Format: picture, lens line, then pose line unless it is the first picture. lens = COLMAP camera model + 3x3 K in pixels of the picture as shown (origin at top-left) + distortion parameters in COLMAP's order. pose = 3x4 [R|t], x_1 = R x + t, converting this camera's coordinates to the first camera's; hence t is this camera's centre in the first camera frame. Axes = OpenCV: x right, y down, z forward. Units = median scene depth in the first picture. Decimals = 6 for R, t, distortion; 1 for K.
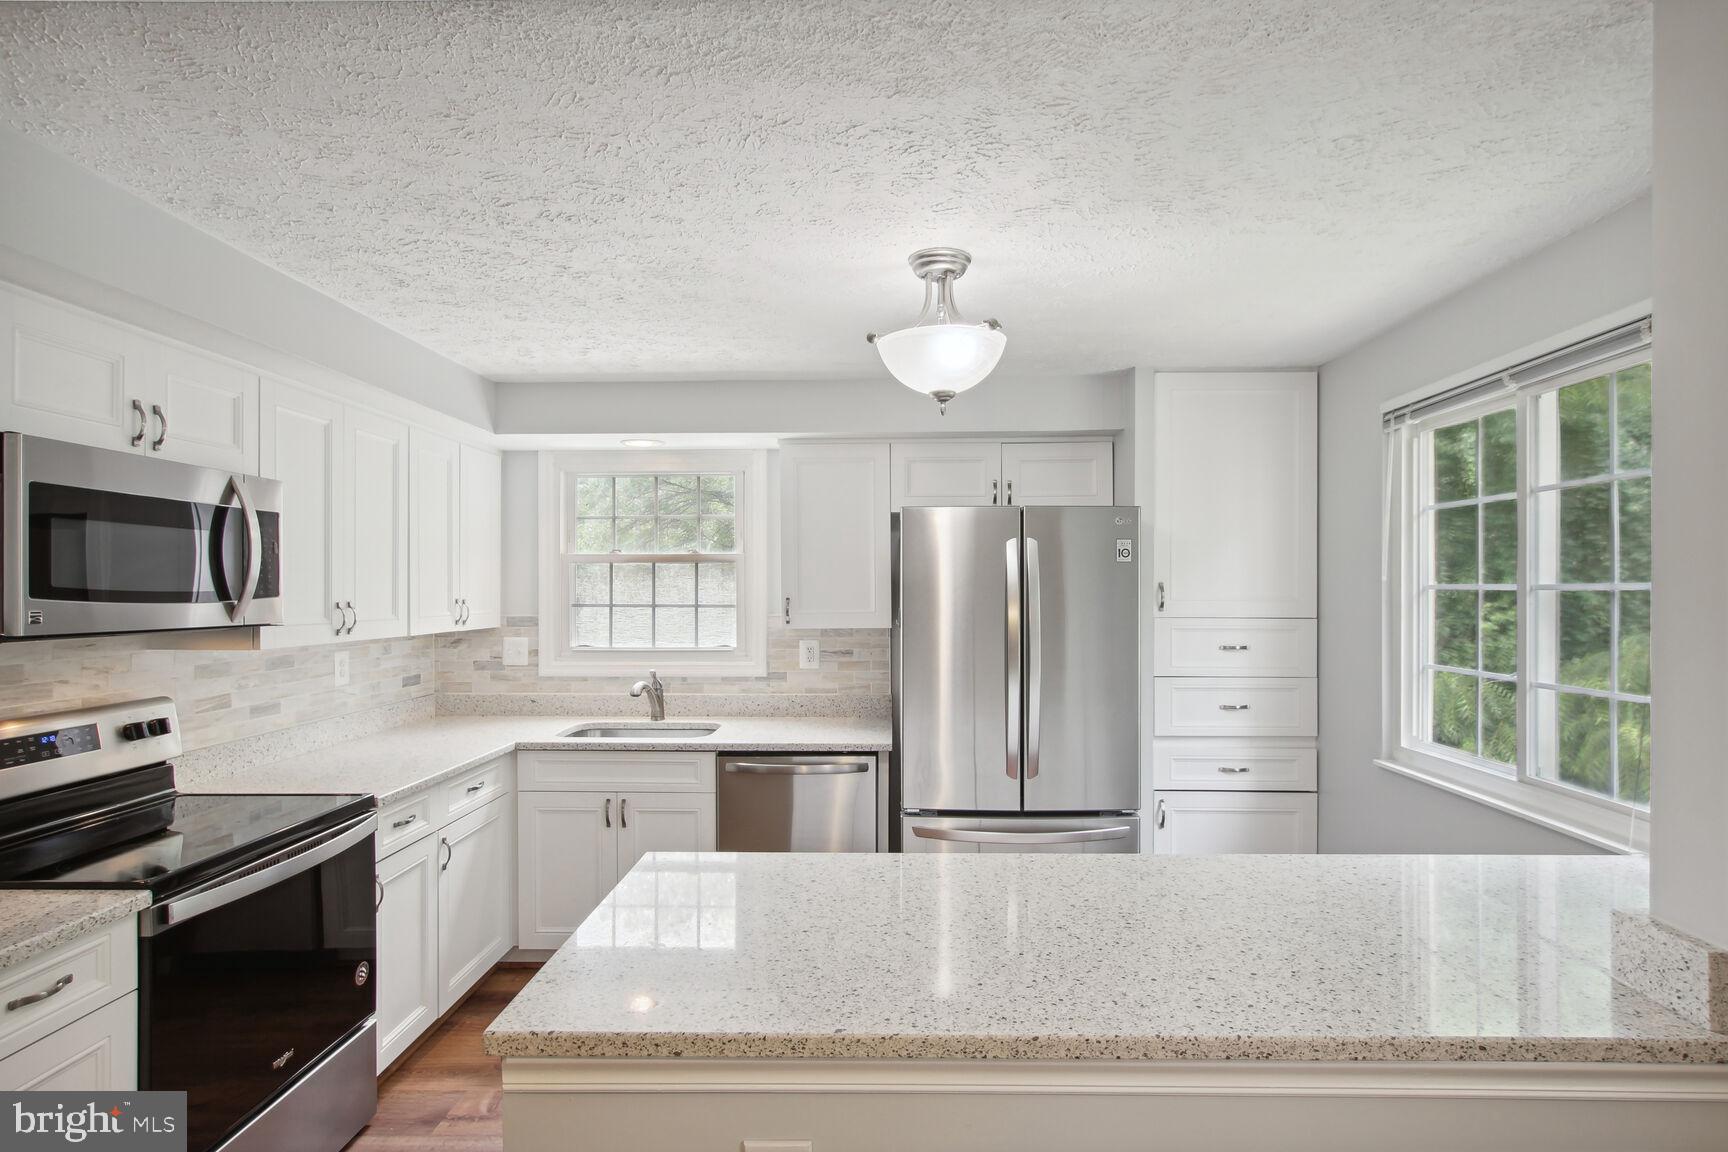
lens RADIAL K [[897.9, 0, 868.4], [0, 897.9, 583.1], [0, 0, 1]] dist [-0.000473, -0.001259]
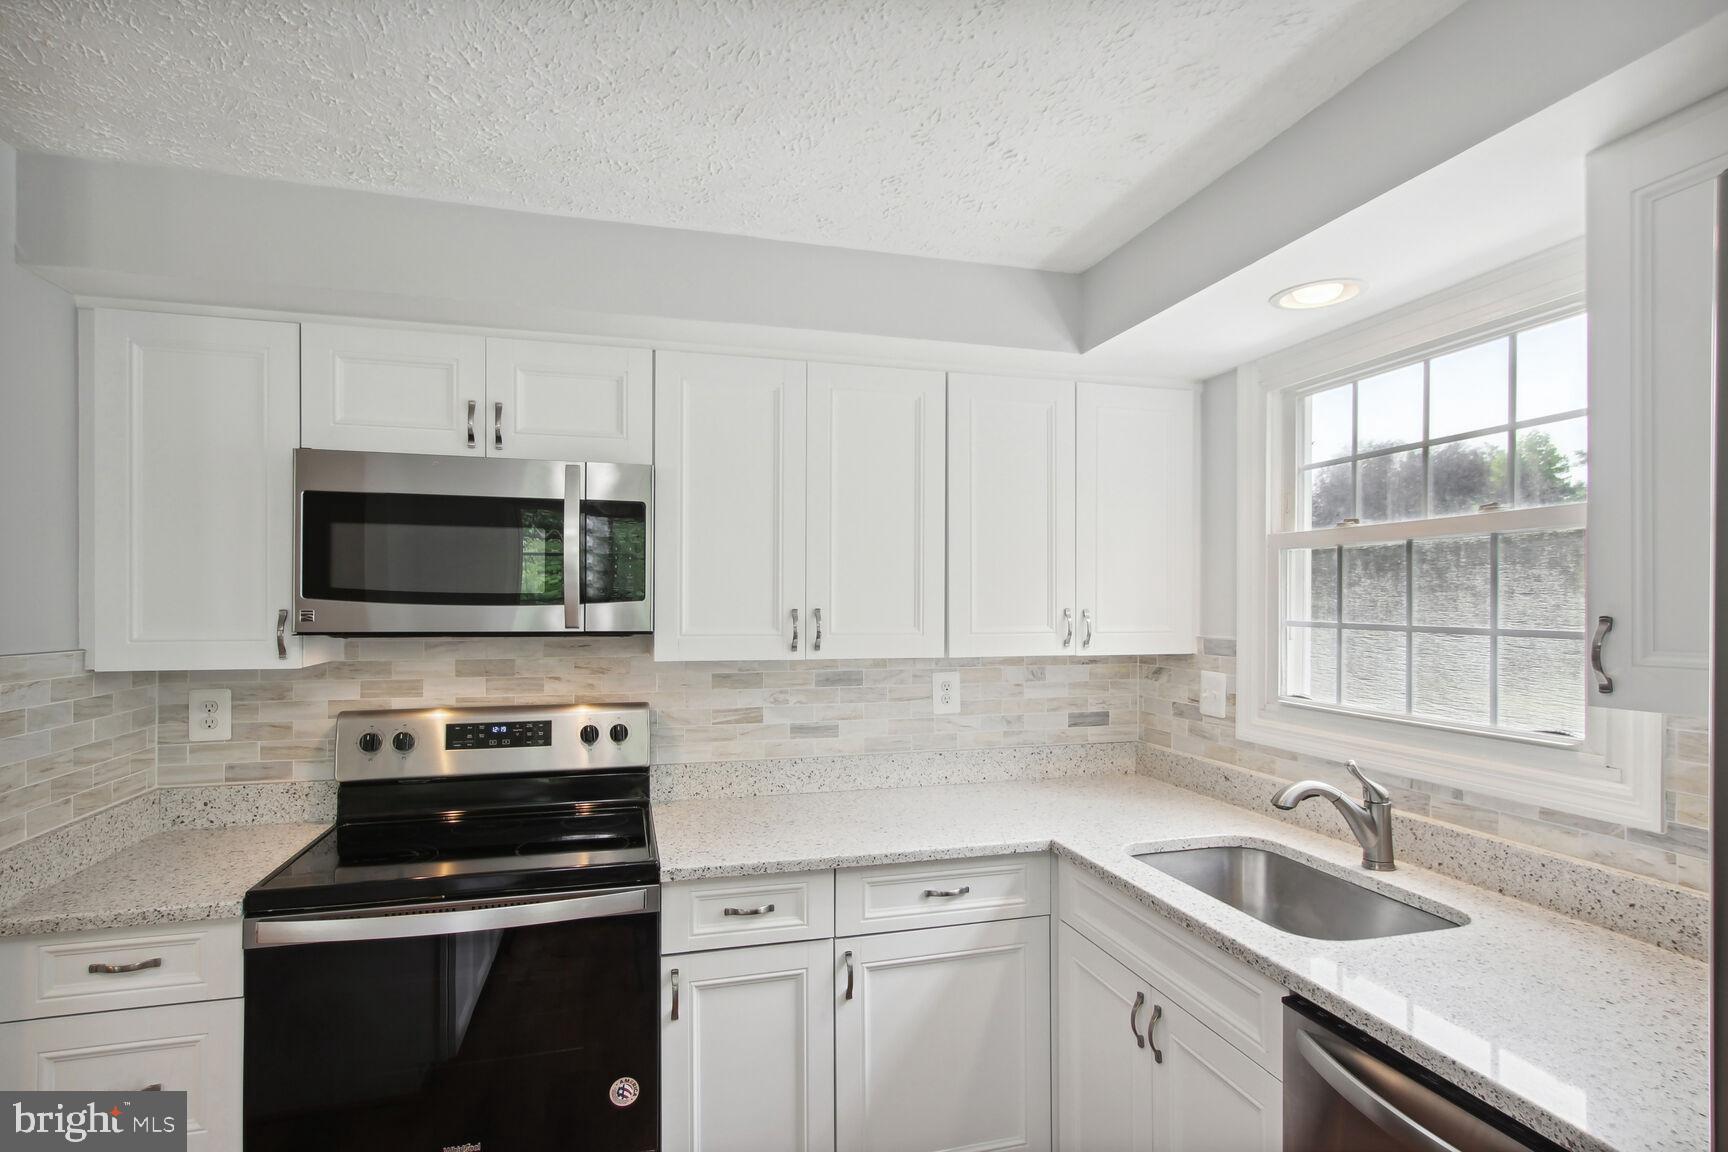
lens RADIAL K [[897.9, 0, 878.5], [0, 897.9, 599.2], [0, 0, 1]] dist [-0.000473, -0.001259]
pose [[0.298940, 0.001792, -0.954270, 0.181213], [0.001591, 0.999996, 0.002377, 0.009756], [0.954271, -0.002229, 0.298936, 0.767435]]
